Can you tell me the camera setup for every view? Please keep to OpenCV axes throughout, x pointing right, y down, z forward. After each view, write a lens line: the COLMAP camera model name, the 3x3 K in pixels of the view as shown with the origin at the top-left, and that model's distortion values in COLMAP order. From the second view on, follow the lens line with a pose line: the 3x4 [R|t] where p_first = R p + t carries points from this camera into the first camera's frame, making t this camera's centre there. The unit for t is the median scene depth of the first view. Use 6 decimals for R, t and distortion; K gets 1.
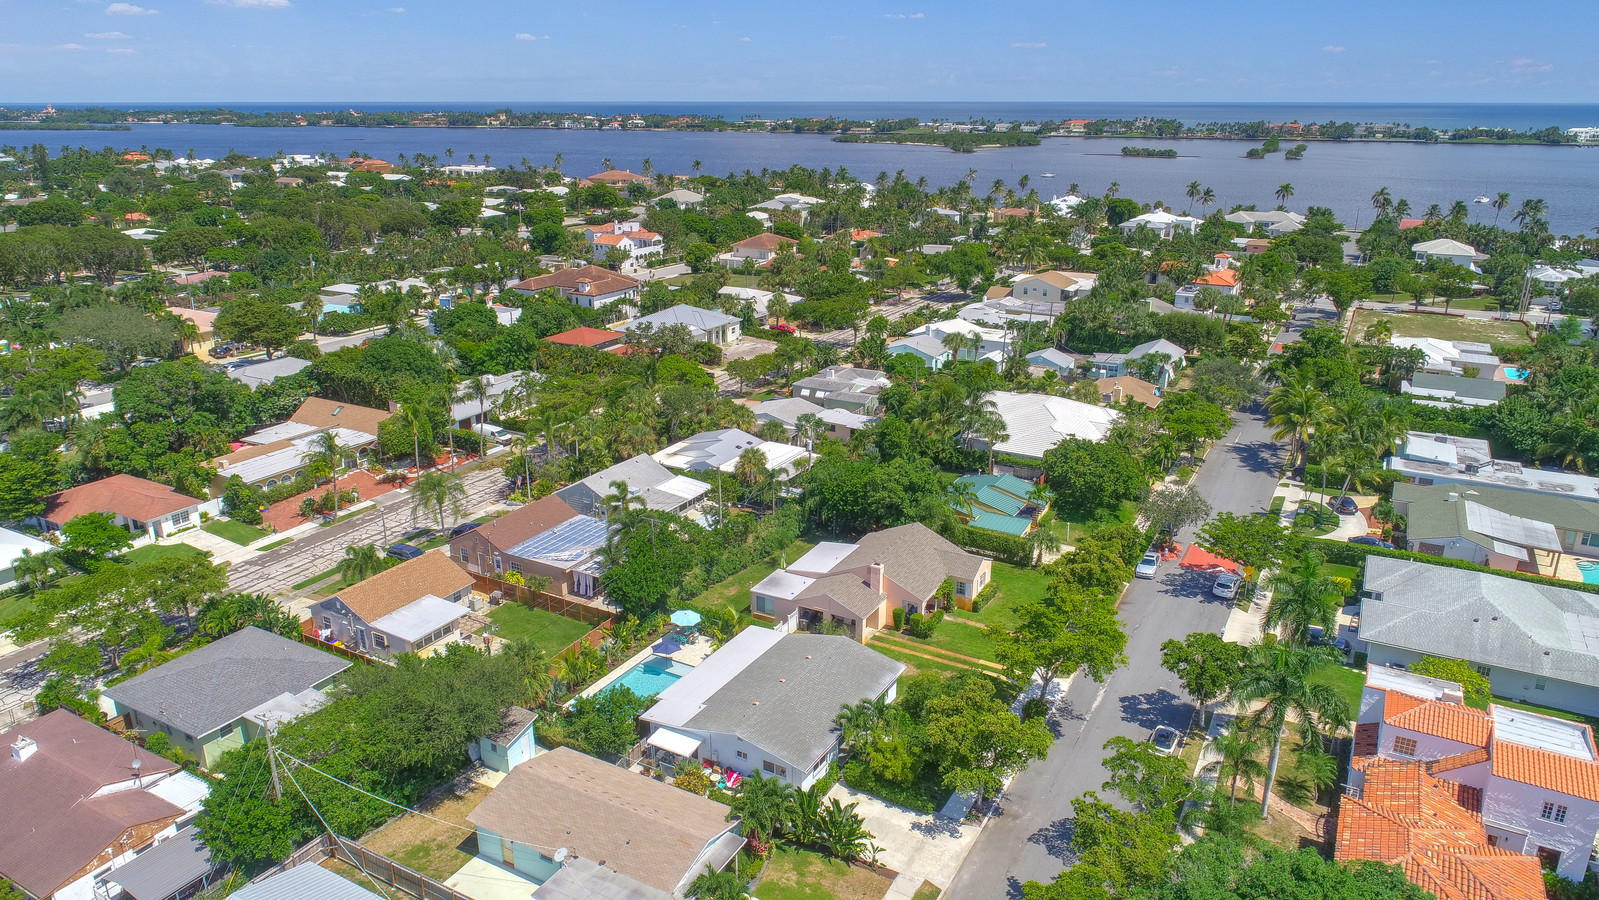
lens RADIAL K [[1079.8, 0, 799.5], [0, 1079.8, 450.0], [0, 0, 1]] dist [-0.003817, -0.001353]
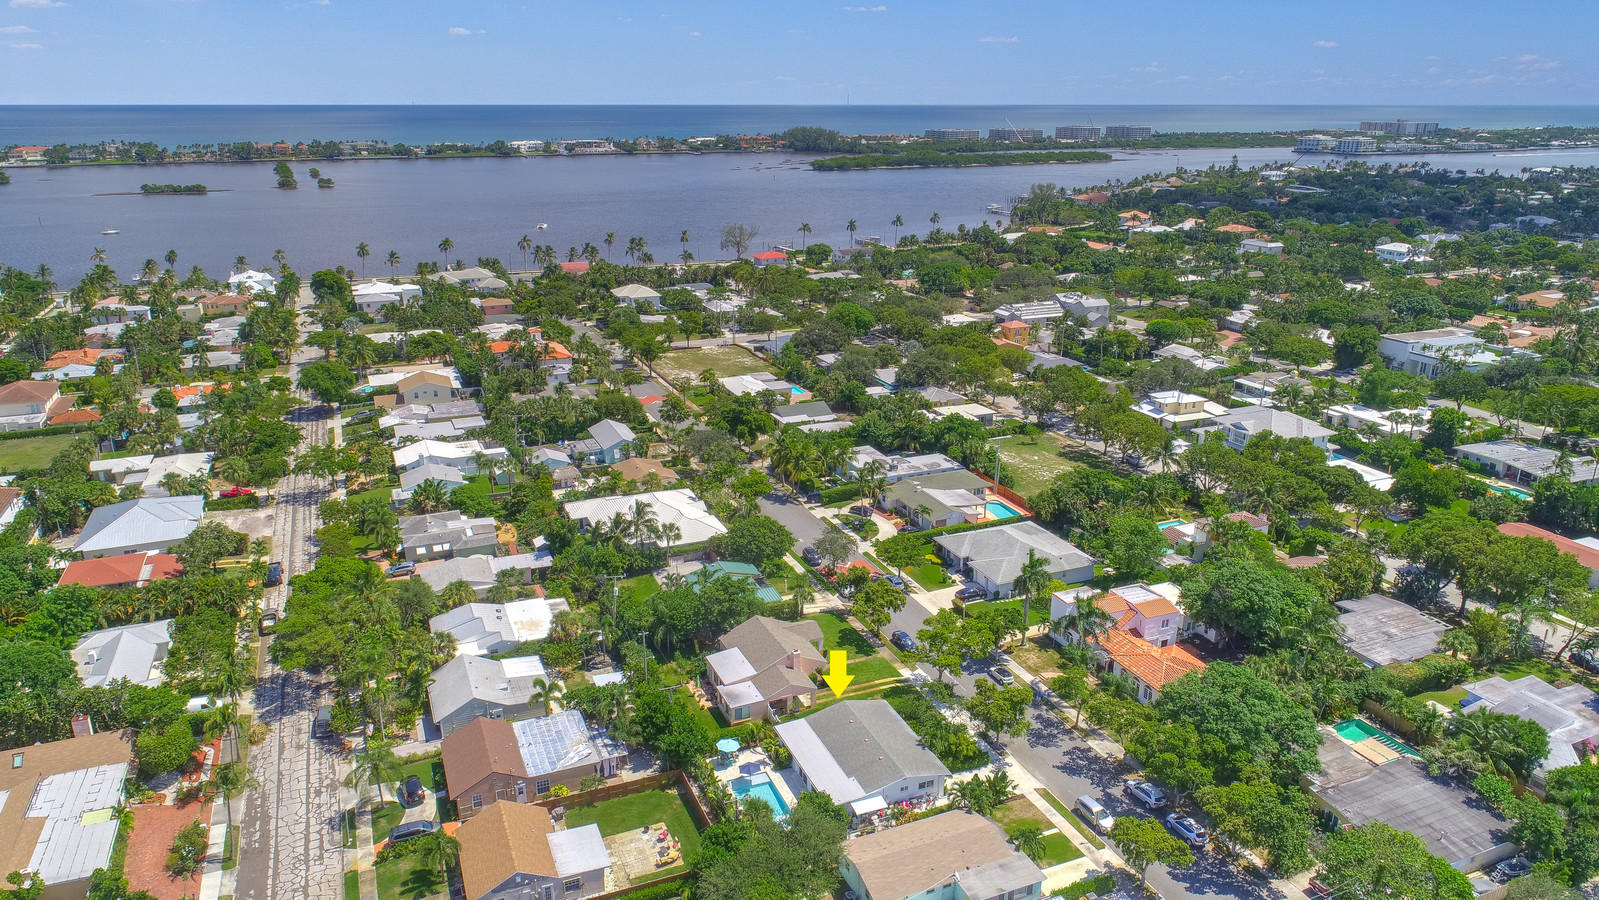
lens RADIAL K [[1079.8, 0, 799.5], [0, 1079.8, 450.0], [0, 0, 1]] dist [-0.003817, -0.001353]
pose [[0.607455, -0.249521, 0.754147, -0.856187], [0.243711, 0.962140, 0.122033, -0.295242], [-0.756044, 0.109664, 0.645268, 0.039325]]
